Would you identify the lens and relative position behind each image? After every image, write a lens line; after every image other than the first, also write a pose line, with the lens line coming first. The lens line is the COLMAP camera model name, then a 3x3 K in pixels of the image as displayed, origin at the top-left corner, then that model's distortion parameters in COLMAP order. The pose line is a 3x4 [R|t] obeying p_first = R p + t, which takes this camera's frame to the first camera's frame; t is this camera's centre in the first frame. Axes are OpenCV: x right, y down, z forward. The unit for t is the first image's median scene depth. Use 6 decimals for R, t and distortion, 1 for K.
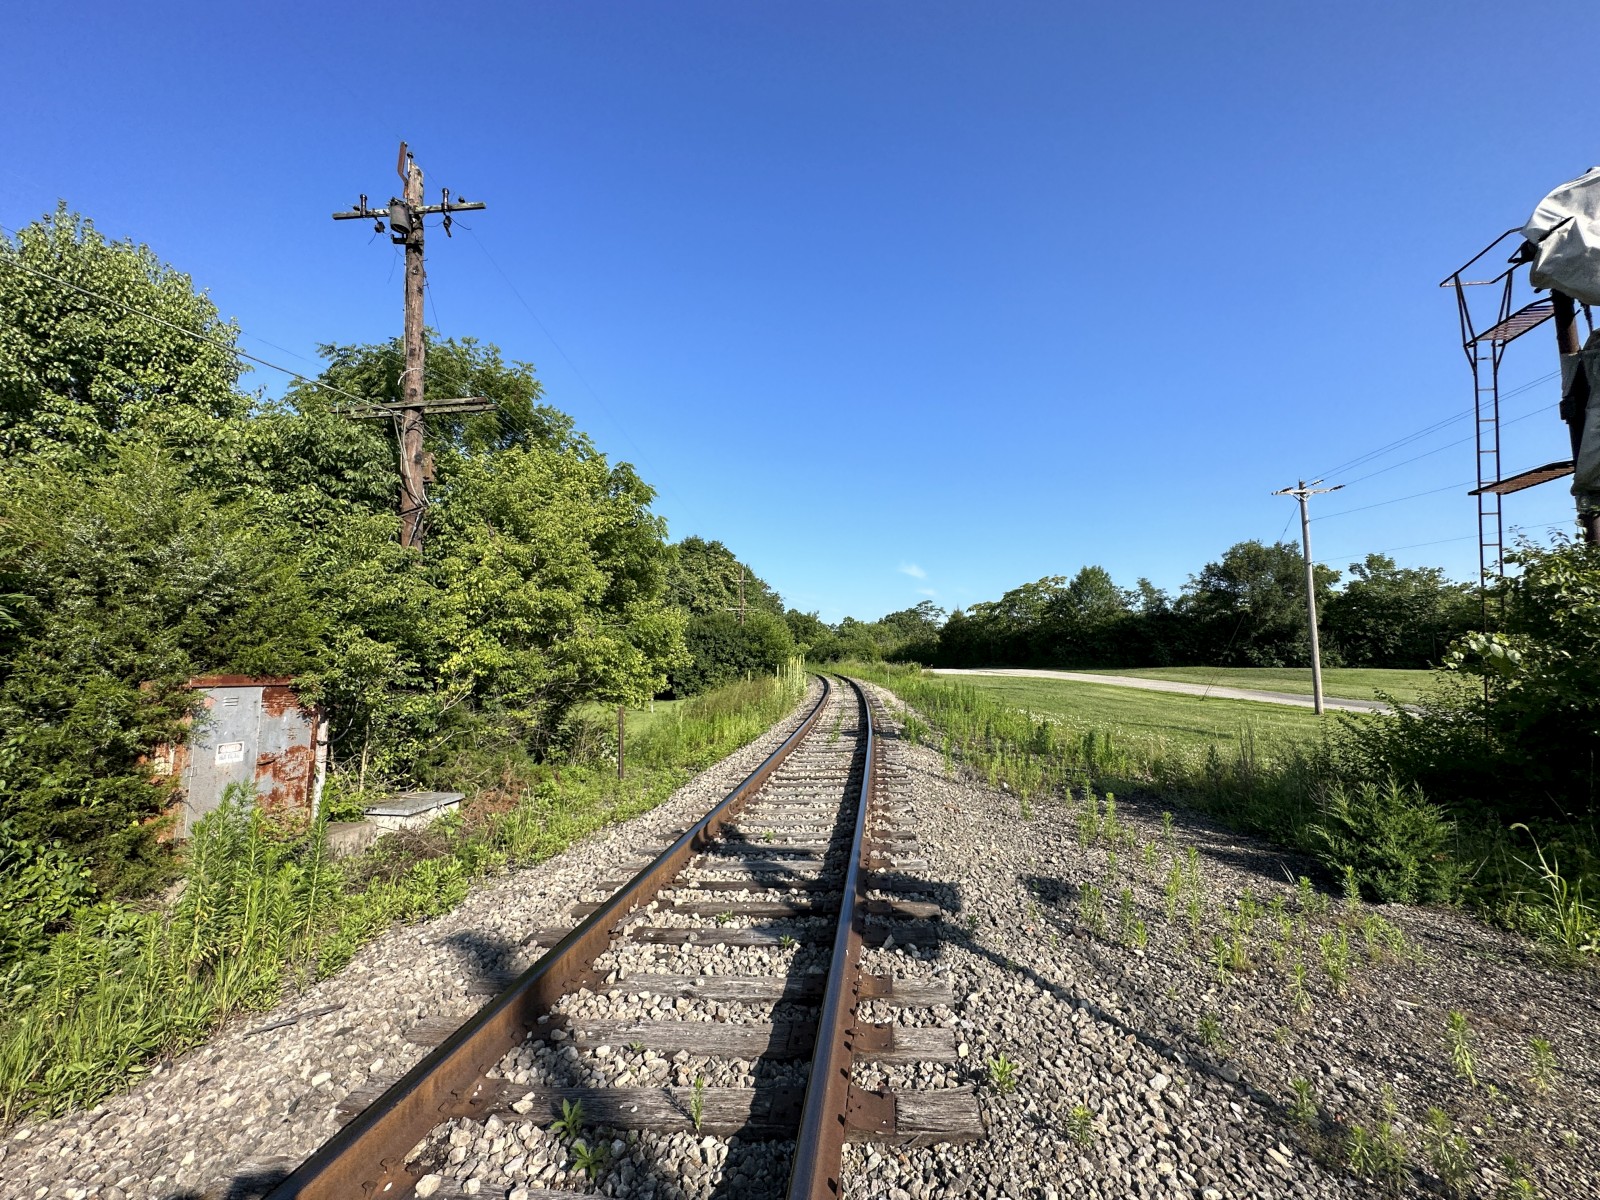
lens RADIAL K [[643.2, 0, 800.0], [0, 643.2, 600.0], [0, 0, 1]] dist [0.000276, 0.000601]
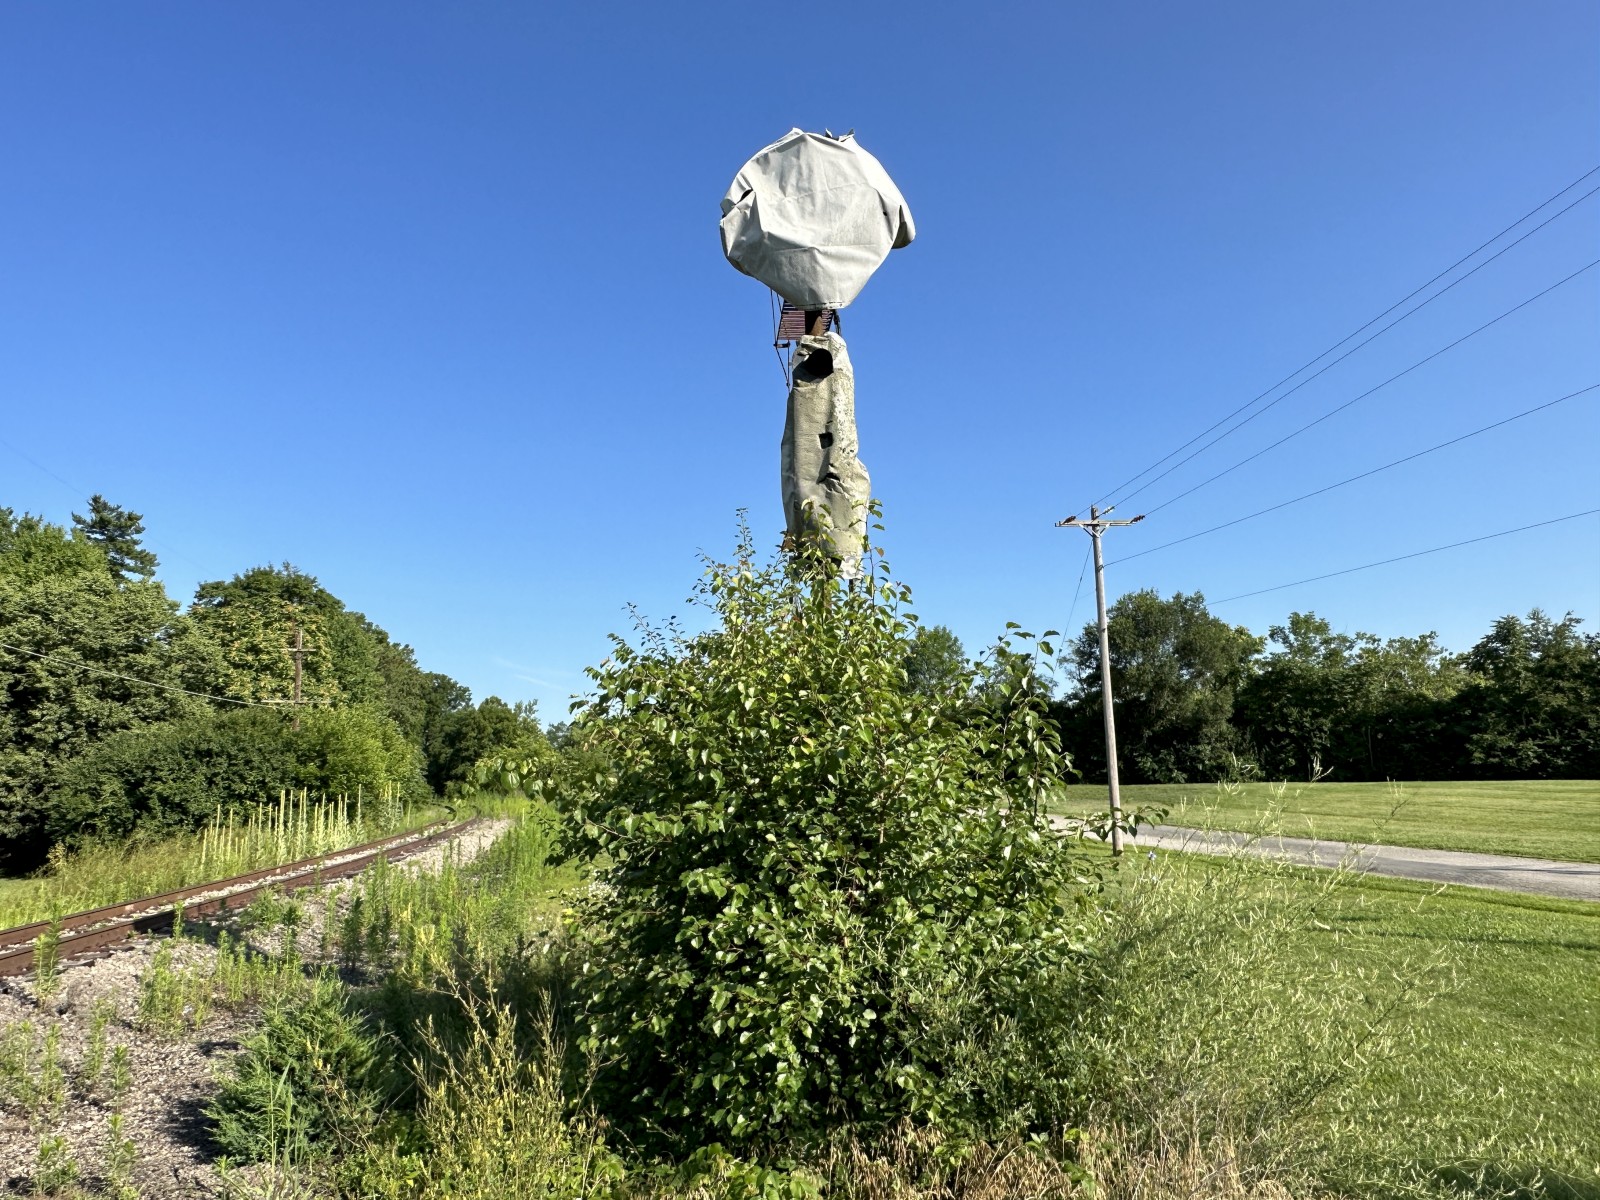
lens RADIAL K [[1106.6, 0, 800.0], [0, 1106.6, 600.0], [0, 0, 1]] dist [-0.001228, -0.001273]
pose [[0.973183, 0.013111, 0.229656, 0.848962], [0.003289, 0.997479, -0.070881, -0.026632], [-0.230007, 0.069736, 0.970687, -0.194019]]
